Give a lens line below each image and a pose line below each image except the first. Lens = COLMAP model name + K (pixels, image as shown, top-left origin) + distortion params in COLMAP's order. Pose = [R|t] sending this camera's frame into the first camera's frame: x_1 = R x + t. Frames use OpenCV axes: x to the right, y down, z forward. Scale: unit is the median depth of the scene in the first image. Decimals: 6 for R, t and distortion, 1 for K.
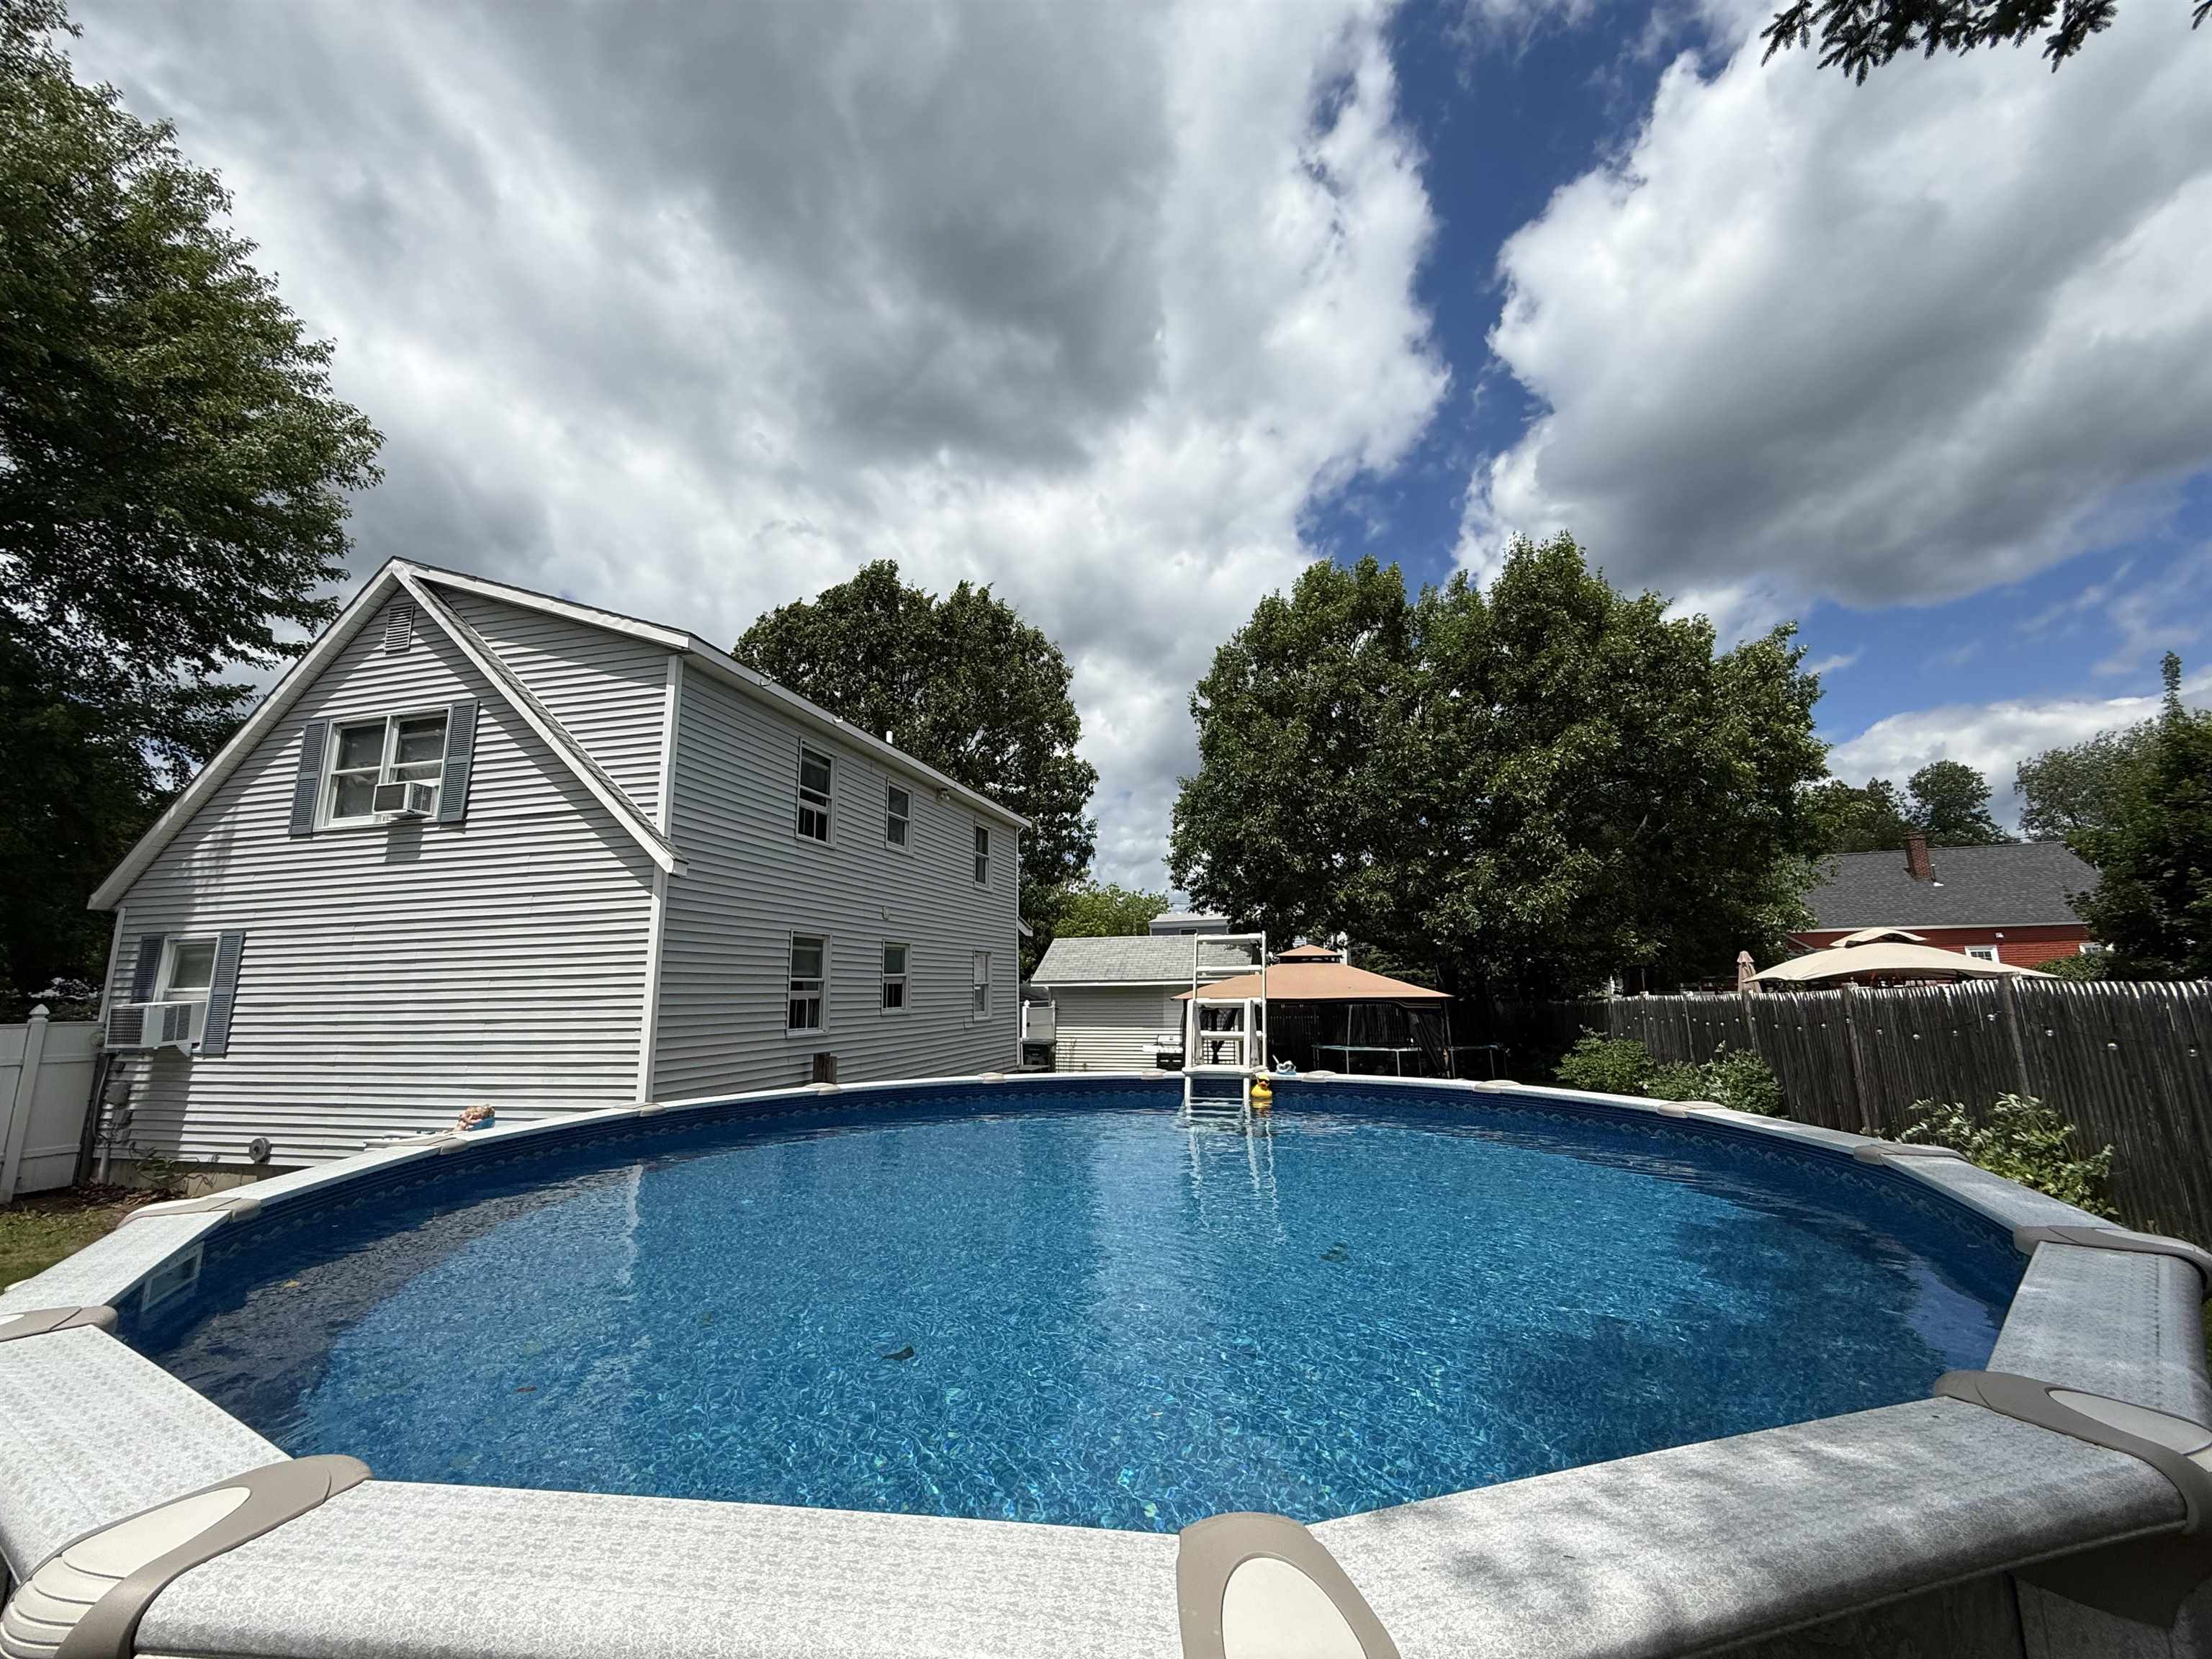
lens RADIAL K [[872.5, 0, 1111.8], [0, 872.5, 831.5], [0, 0, 1]] dist [-0.001069, -0.000067]
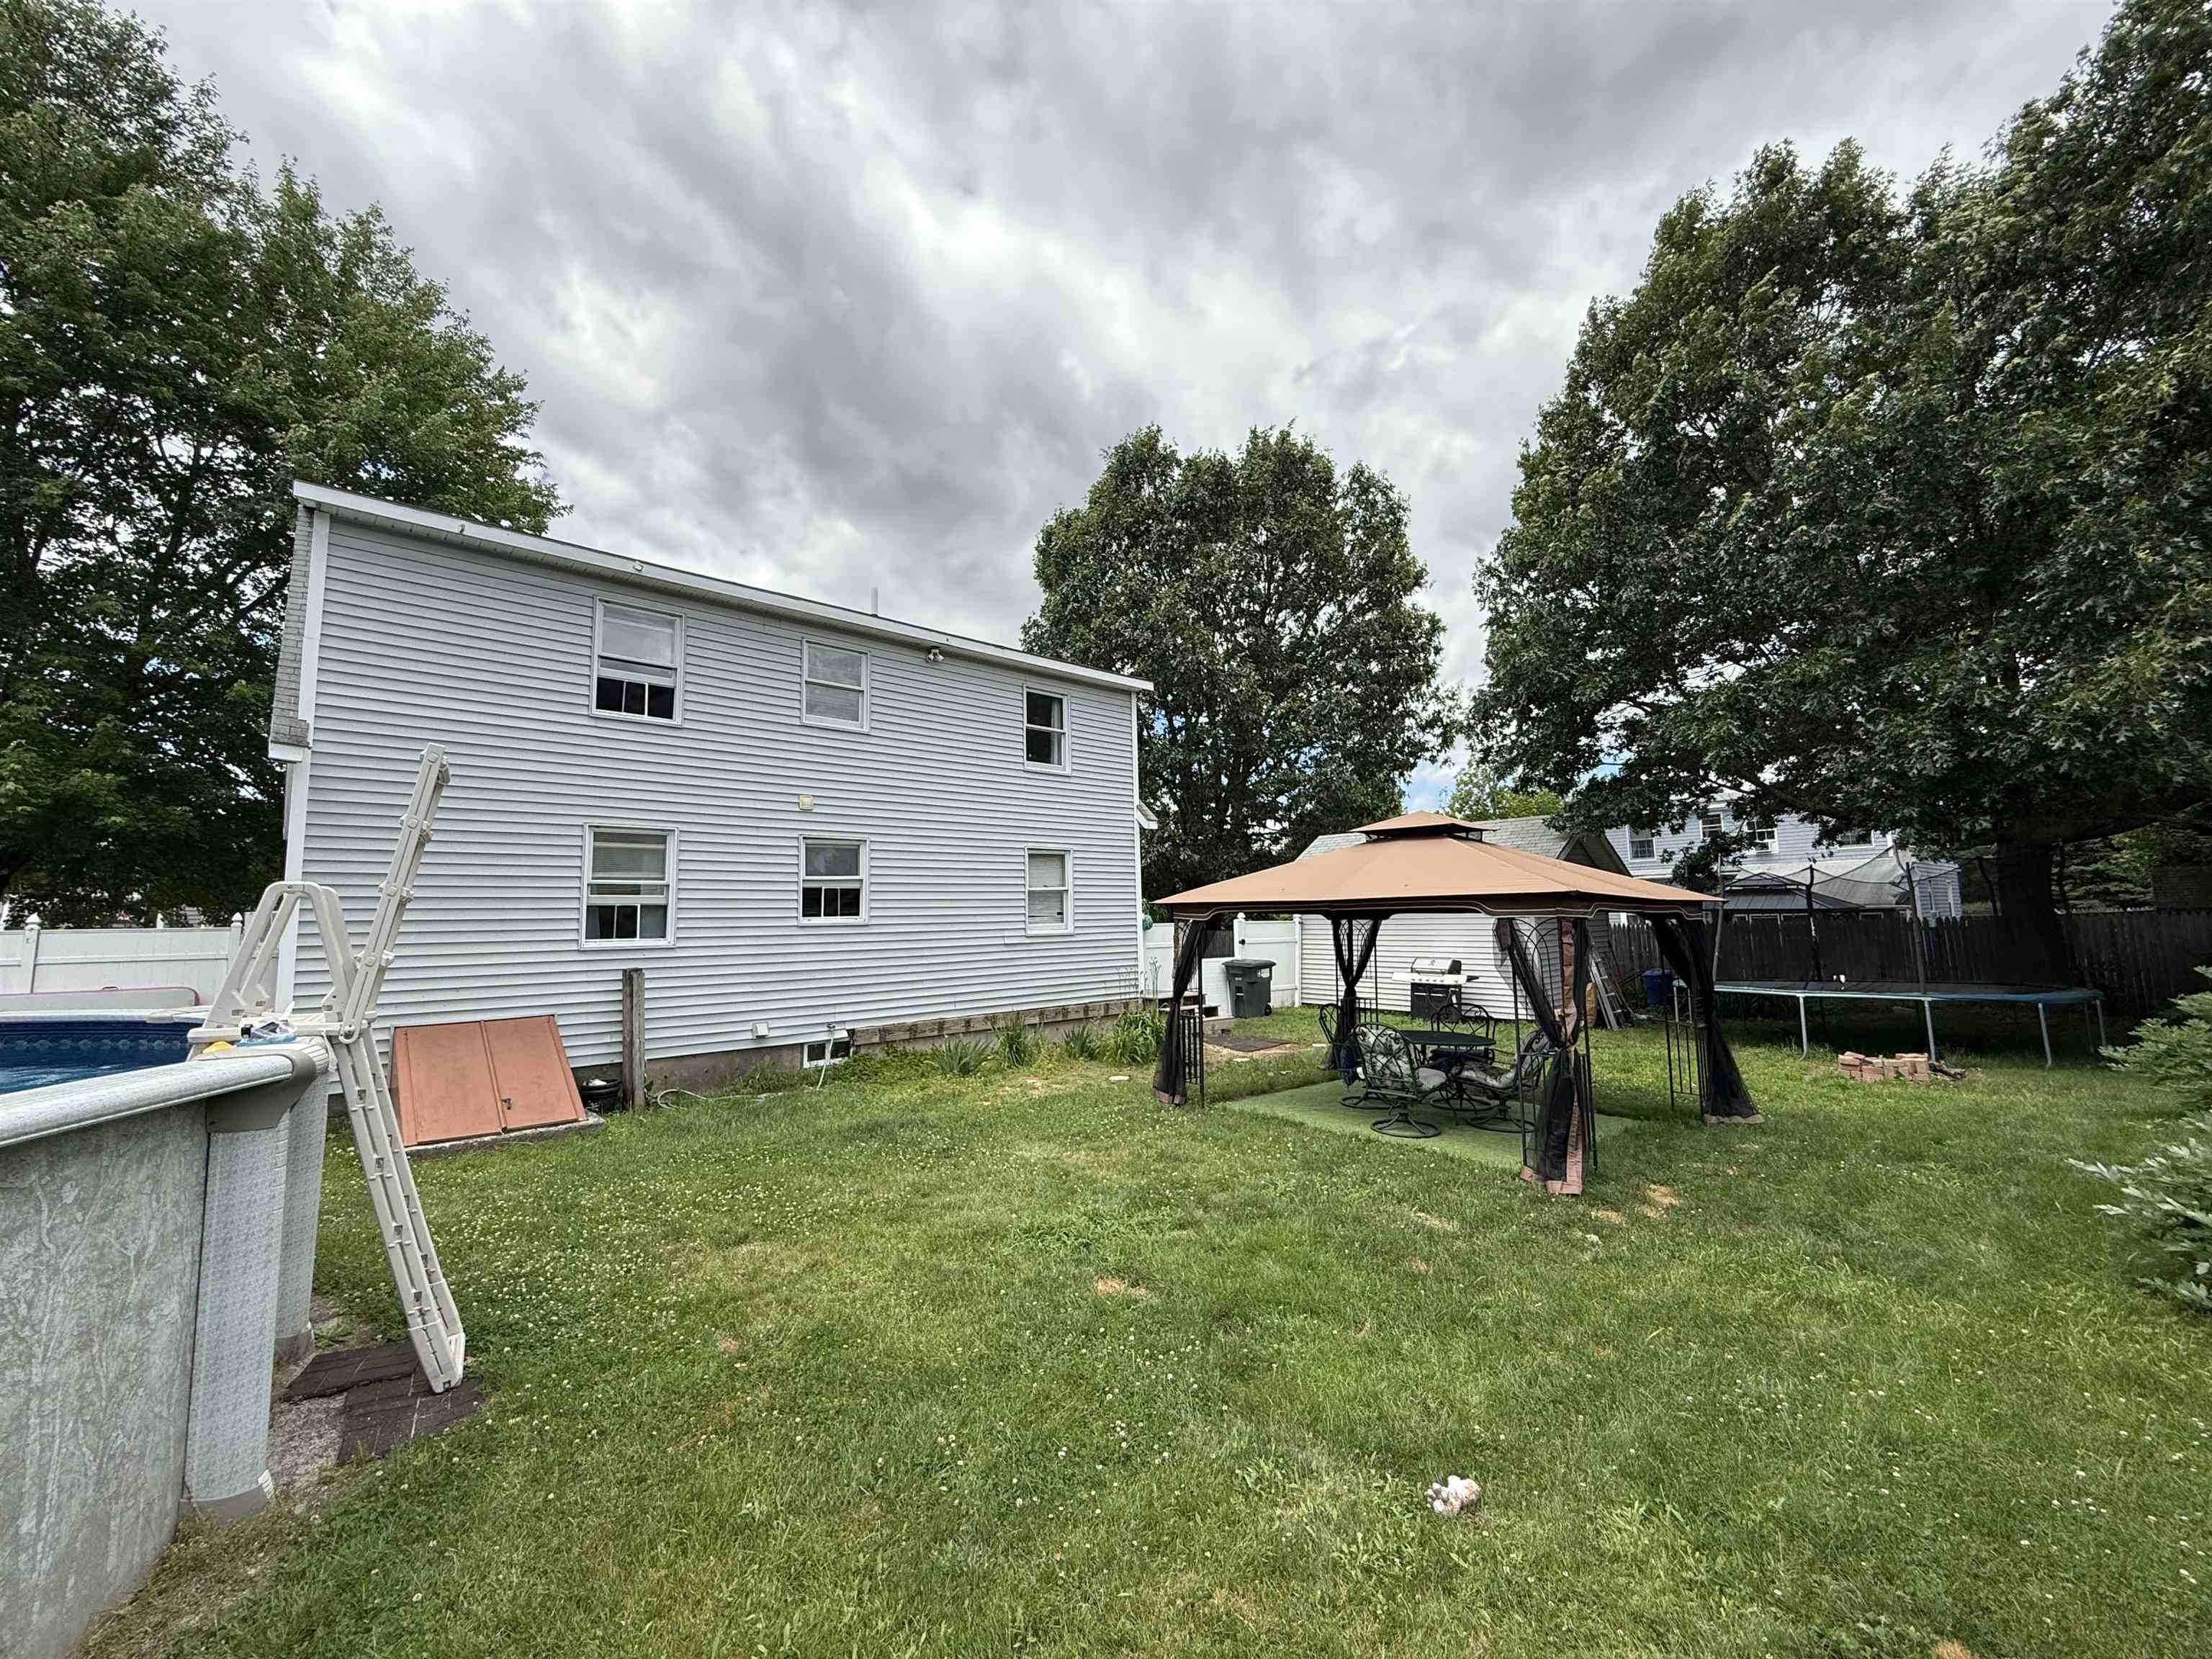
lens RADIAL K [[872.5, 0, 1107.5], [0, 872.5, 830.7], [0, 0, 1]] dist [-0.001069, -0.000067]
pose [[0.832057, -0.057710, -0.551679, 0.332764], [0.106951, 0.992602, 0.057472, 0.080518], [0.544281, -0.106823, 0.832074, 0.366704]]
